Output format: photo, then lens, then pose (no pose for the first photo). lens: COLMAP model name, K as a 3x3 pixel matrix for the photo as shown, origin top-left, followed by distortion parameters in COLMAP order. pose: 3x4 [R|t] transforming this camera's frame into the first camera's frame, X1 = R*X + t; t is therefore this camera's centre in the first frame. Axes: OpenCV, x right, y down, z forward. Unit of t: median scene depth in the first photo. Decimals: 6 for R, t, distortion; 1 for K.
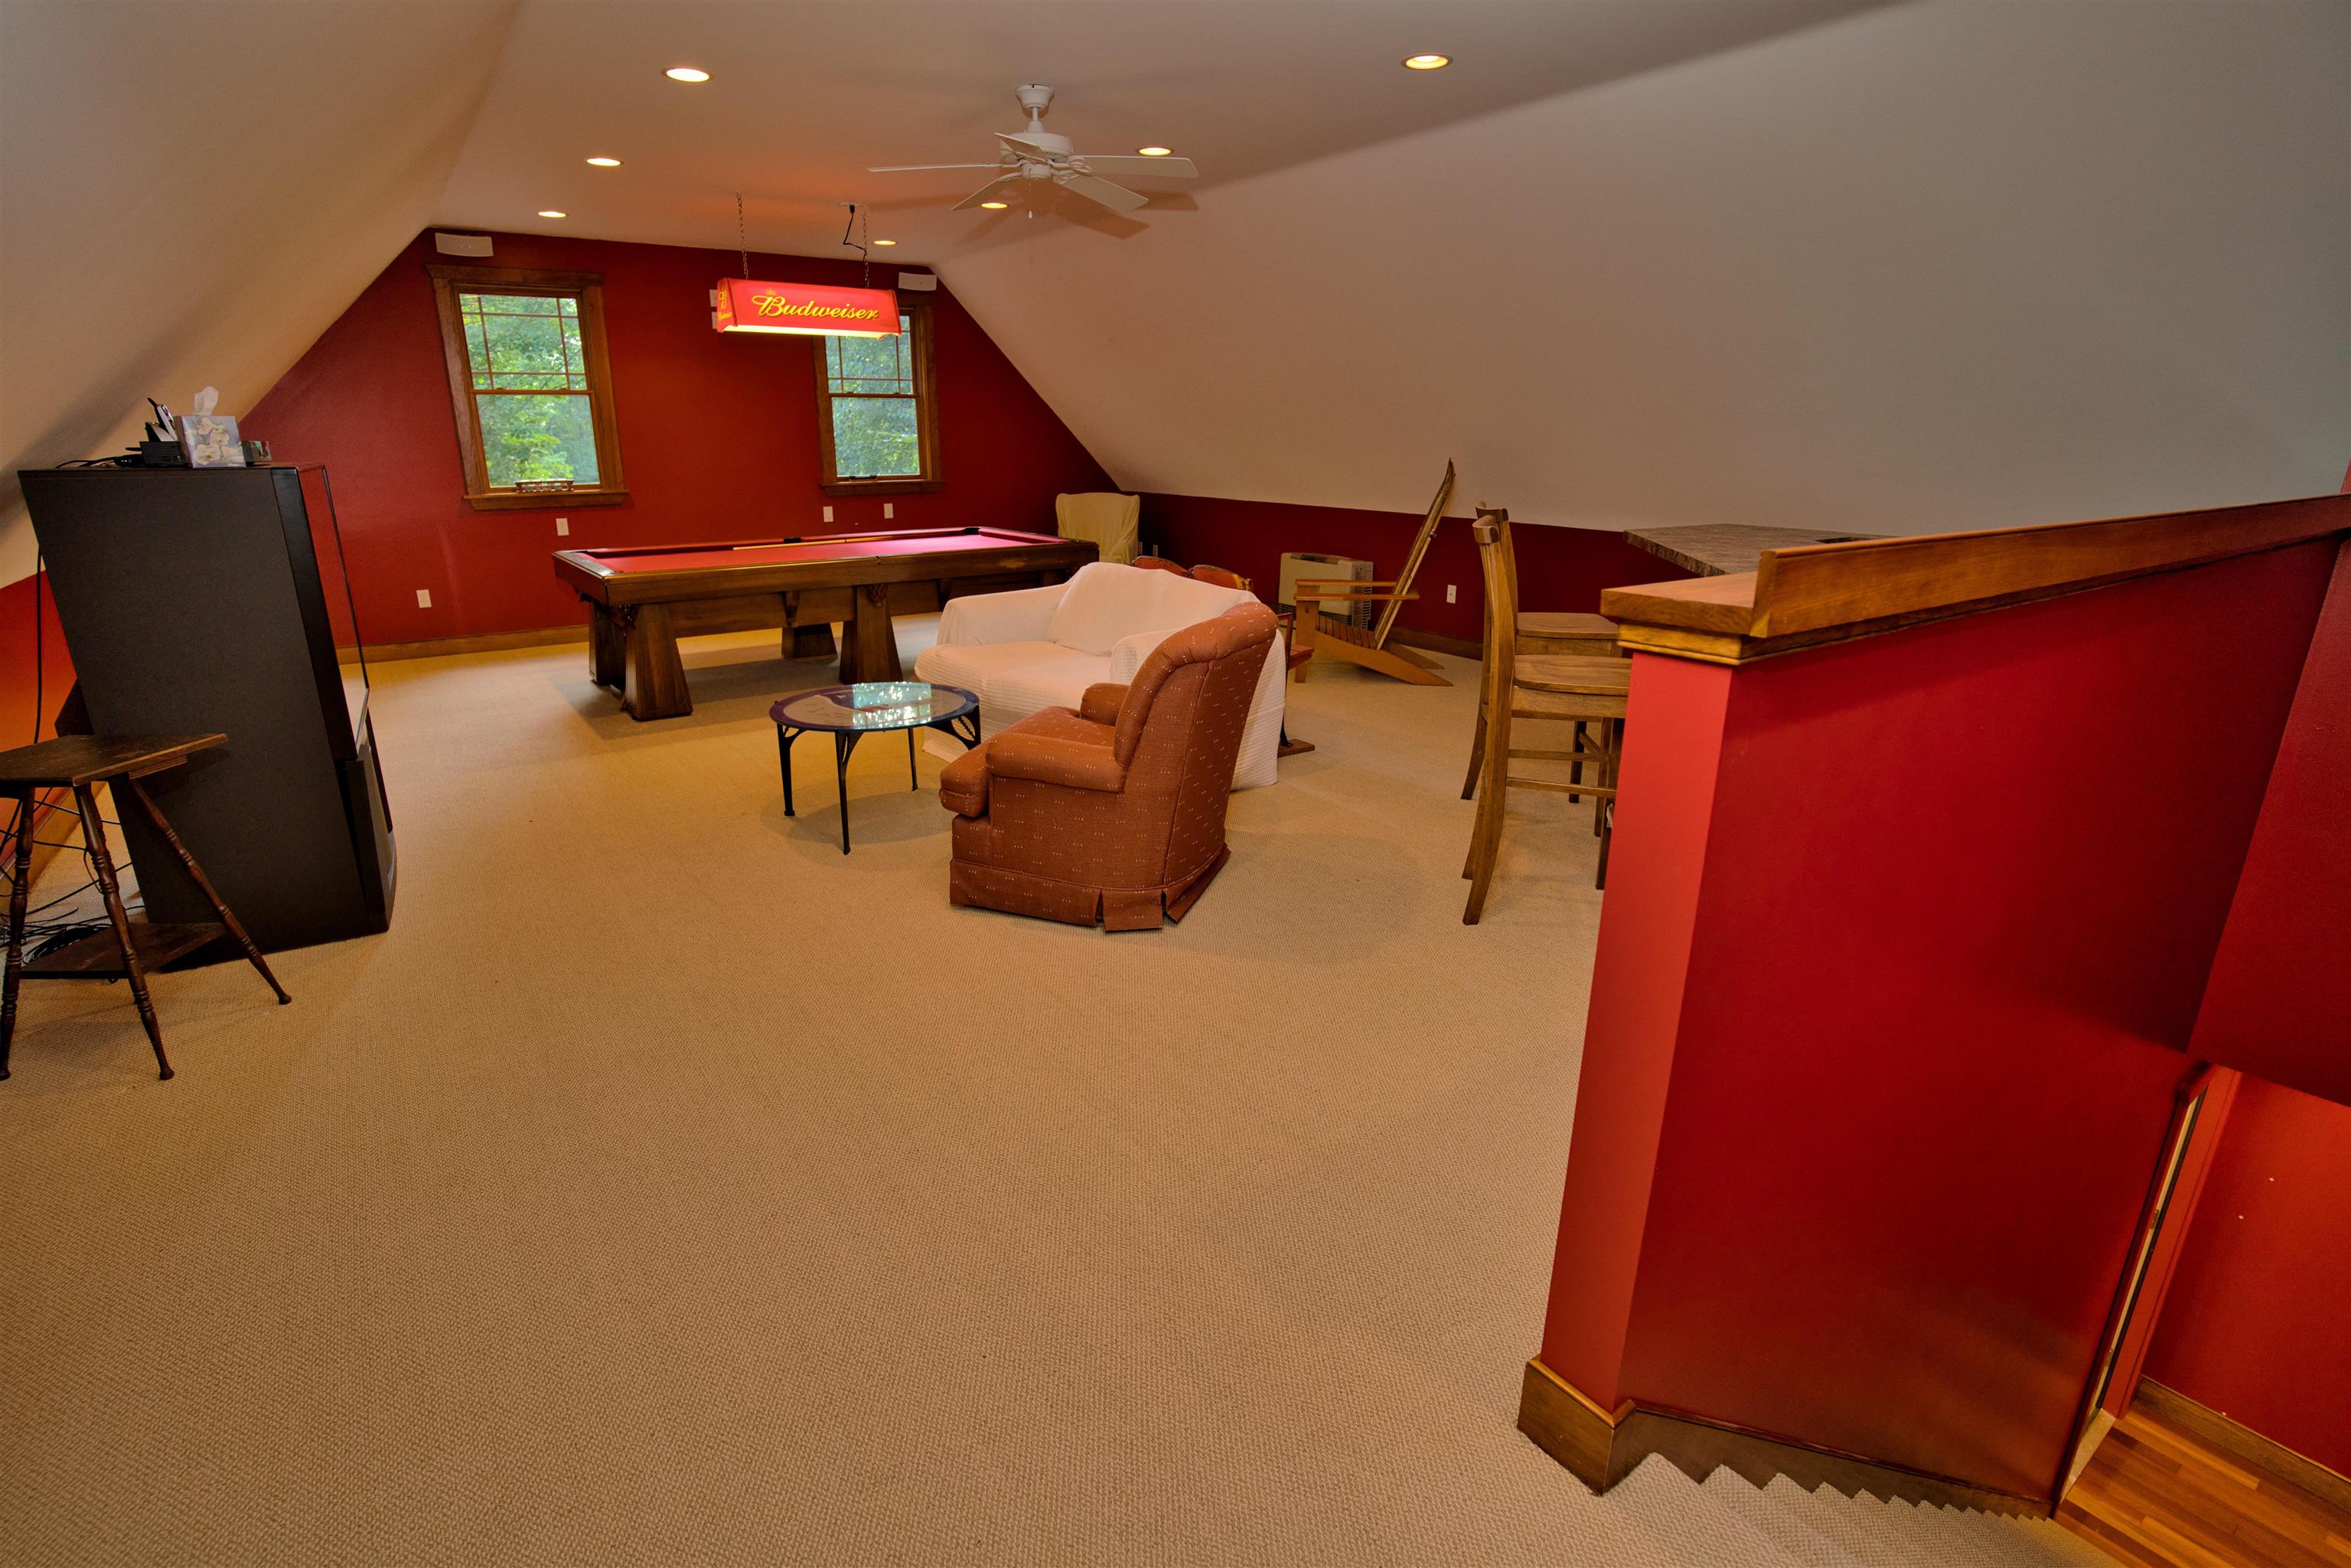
lens RADIAL K [[1146.6, 0, 1178.4], [0, 1146.6, 809.0], [0, 0, 1]] dist [-0.073955, 0.036819]
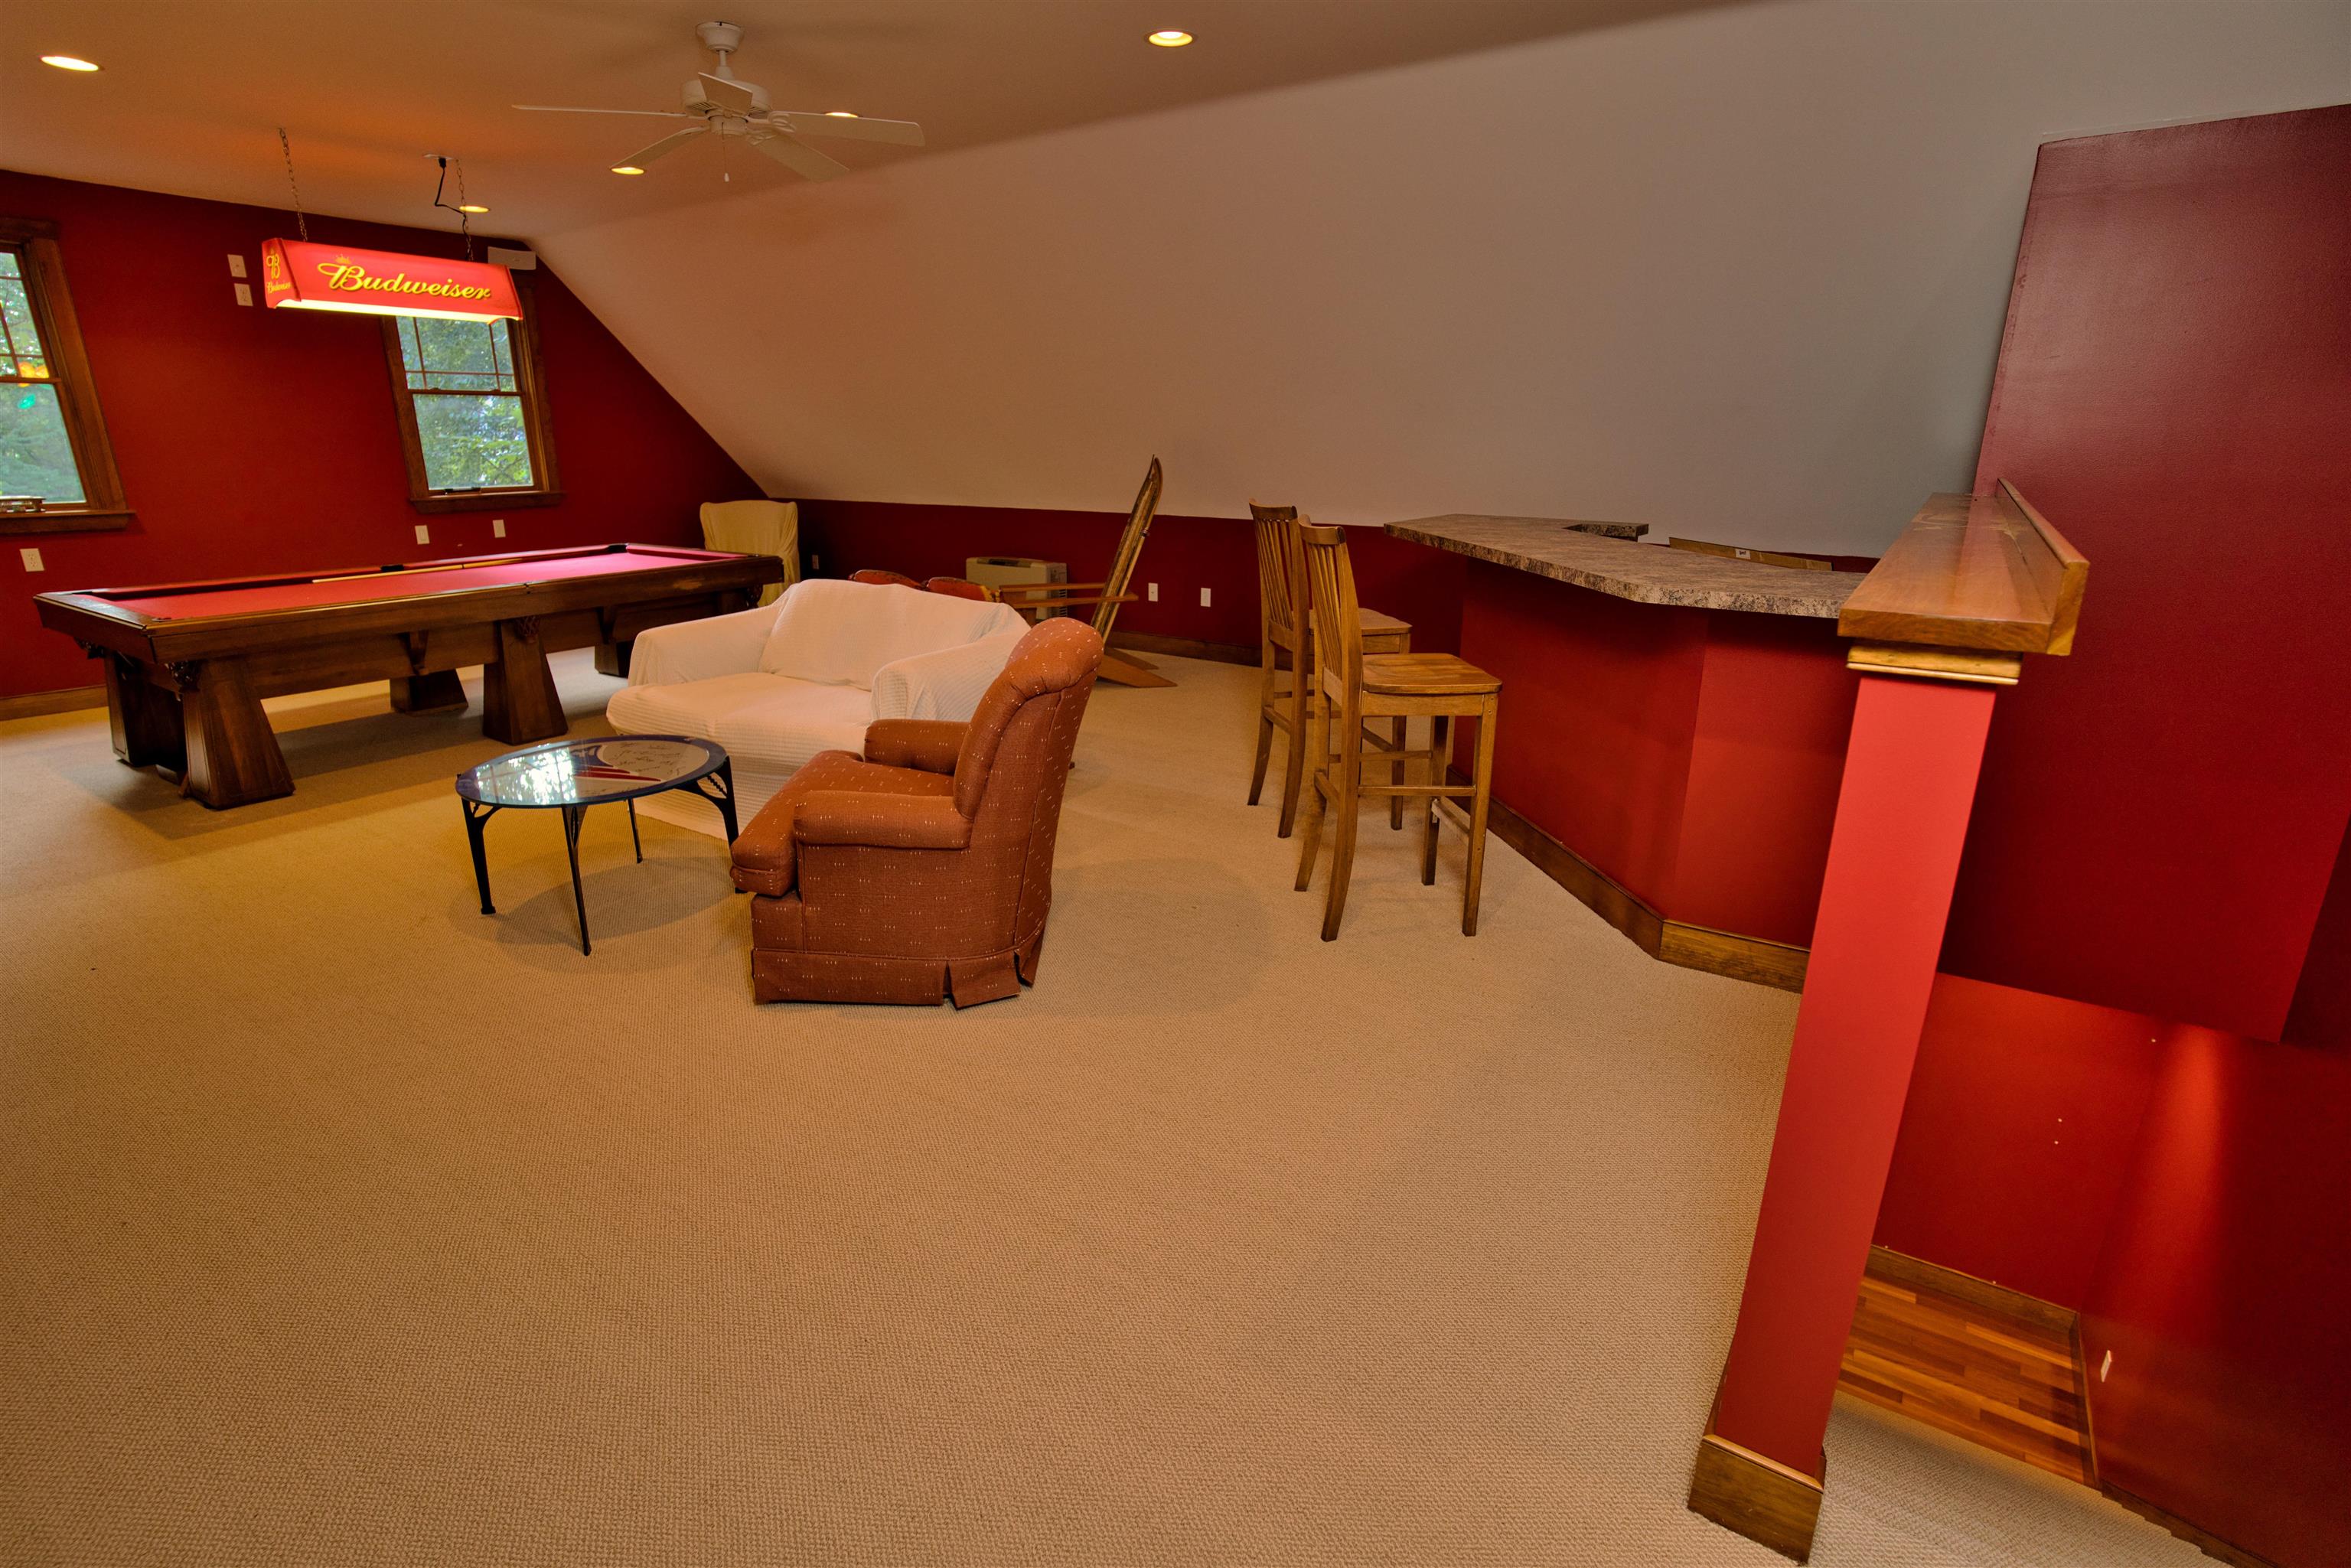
lens RADIAL K [[1146.6, 0, 1178.4], [0, 1146.6, 809.0], [0, 0, 1]] dist [-0.073955, 0.036819]
pose [[0.944161, -0.104228, 0.312566, -0.092087], [0.103854, 0.994432, 0.017894, -0.023612], [-0.312690, 0.015567, 0.949728, 0.072970]]
